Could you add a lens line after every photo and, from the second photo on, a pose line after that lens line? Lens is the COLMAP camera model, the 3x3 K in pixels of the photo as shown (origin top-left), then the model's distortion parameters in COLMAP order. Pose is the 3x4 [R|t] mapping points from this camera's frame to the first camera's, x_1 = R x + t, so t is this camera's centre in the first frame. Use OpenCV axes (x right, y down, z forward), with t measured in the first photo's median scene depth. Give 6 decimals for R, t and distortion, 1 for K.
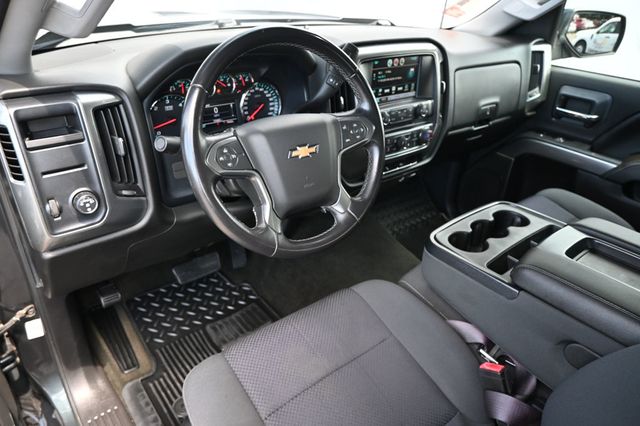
lens RADIAL K [[440.6, 0, 320.0], [0, 440.6, 213.0], [0, 0, 1]] dist [0.004320, 0.002365]
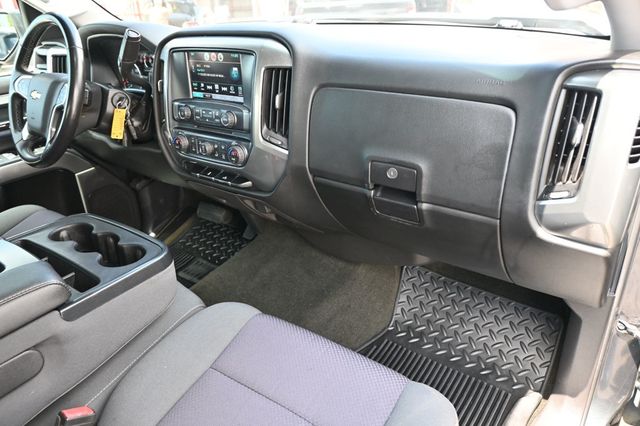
lens RADIAL K [[453.7, 0, 320.0], [0, 453.7, 213.0], [0, 0, 1]] dist [-0.035012, -0.000518]
pose [[0.246304, 0.371467, -0.895180, 1.124699], [-0.413553, 0.875610, 0.249559, -0.375231], [0.876532, 0.308737, 0.369287, 0.935082]]
